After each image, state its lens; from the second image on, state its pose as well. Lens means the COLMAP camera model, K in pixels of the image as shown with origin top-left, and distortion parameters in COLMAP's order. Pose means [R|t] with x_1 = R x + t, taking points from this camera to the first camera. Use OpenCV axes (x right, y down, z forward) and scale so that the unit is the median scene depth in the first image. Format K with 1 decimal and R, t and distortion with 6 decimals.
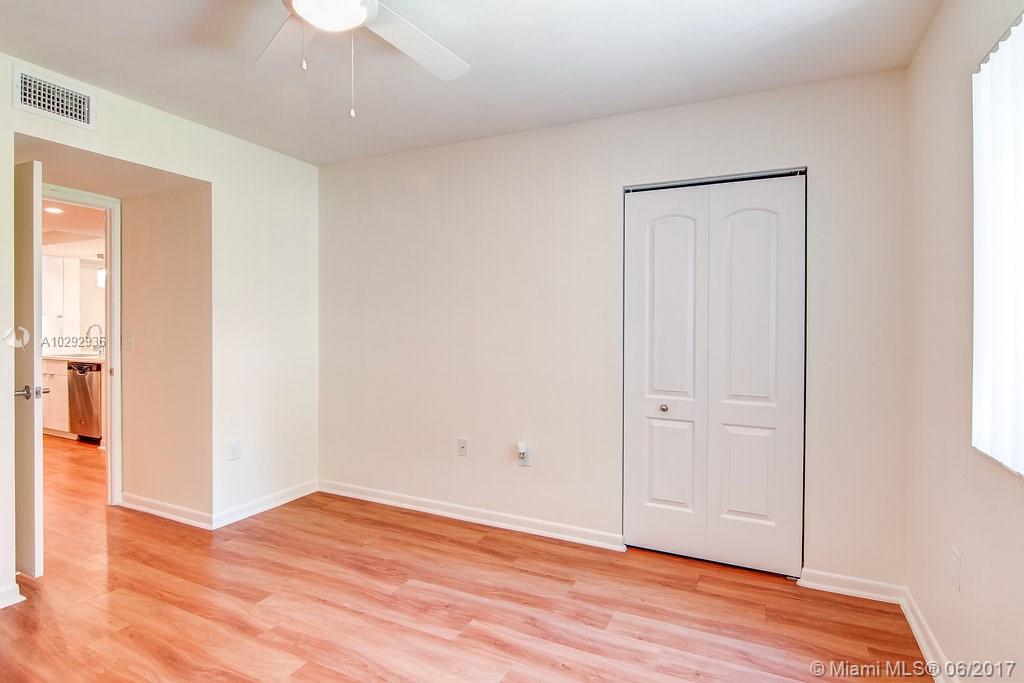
lens RADIAL K [[523.2, 0, 482.1], [0, 523.2, 339.5], [0, 0, 1]] dist [-0.012394, -0.006453]
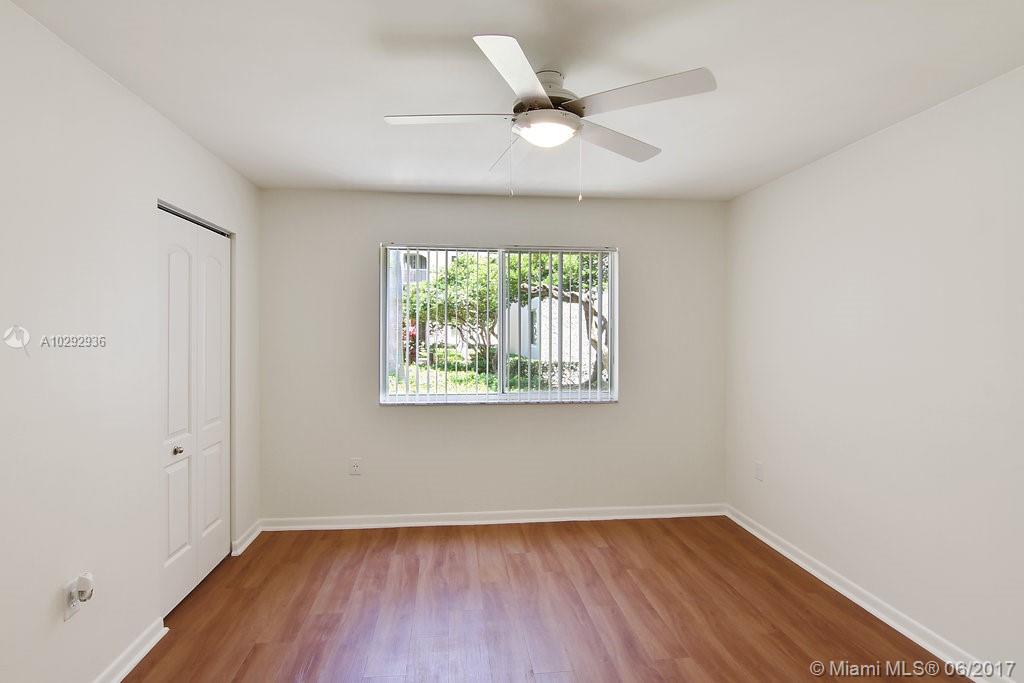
lens RADIAL K [[523.2, 0, 511.0], [0, 523.2, 339.0], [0, 0, 1]] dist [-0.012394, -0.006453]
pose [[-0.563593, -0.018450, 0.825846, -0.921097], [0.010860, 0.999499, 0.029741, -0.111165], [-0.825981, 0.025730, -0.563110, 1.257202]]
